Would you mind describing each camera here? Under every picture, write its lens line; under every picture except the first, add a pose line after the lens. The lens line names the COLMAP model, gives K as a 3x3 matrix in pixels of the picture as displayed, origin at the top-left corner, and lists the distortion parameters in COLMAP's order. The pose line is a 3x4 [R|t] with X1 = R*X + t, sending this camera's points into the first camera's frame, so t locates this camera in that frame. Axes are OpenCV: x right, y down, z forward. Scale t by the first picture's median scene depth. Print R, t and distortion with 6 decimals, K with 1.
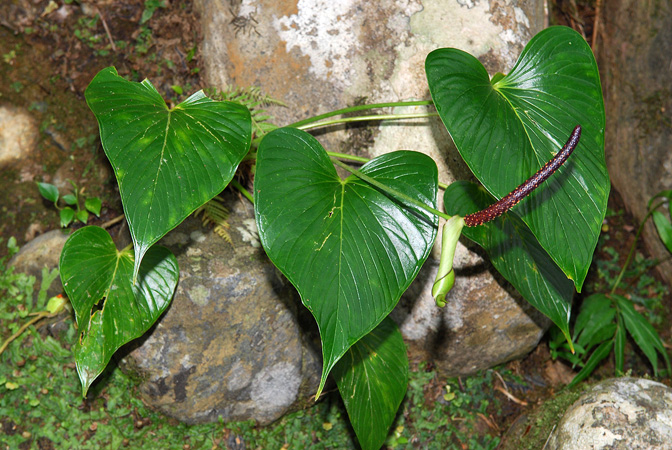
lens RADIAL K [[1592.9, 0, 335.7], [0, 1592.9, 225.0], [0, 0, 1]] dist [0.234078, 0.000000]
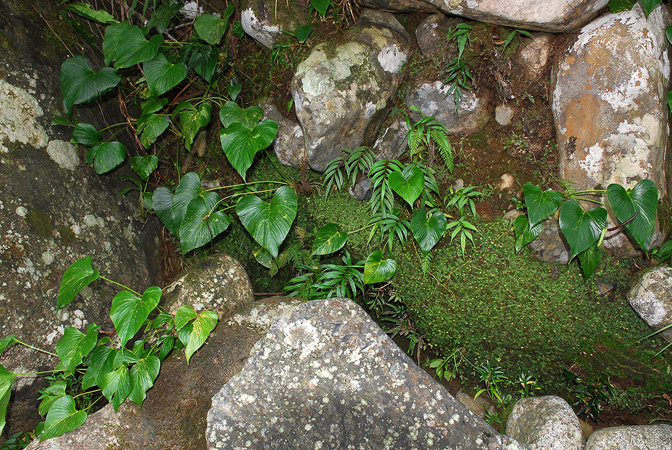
lens RADIAL K [[525.8, 0, 335.9], [0, 525.8, 225.9], [0, 0, 1]] dist [-0.032696, -0.007570]
pose [[0.867546, 0.111010, -0.484811, 0.087694], [-0.058895, 0.990844, 0.121489, -0.099513], [0.493858, -0.076844, 0.866140, -0.418321]]
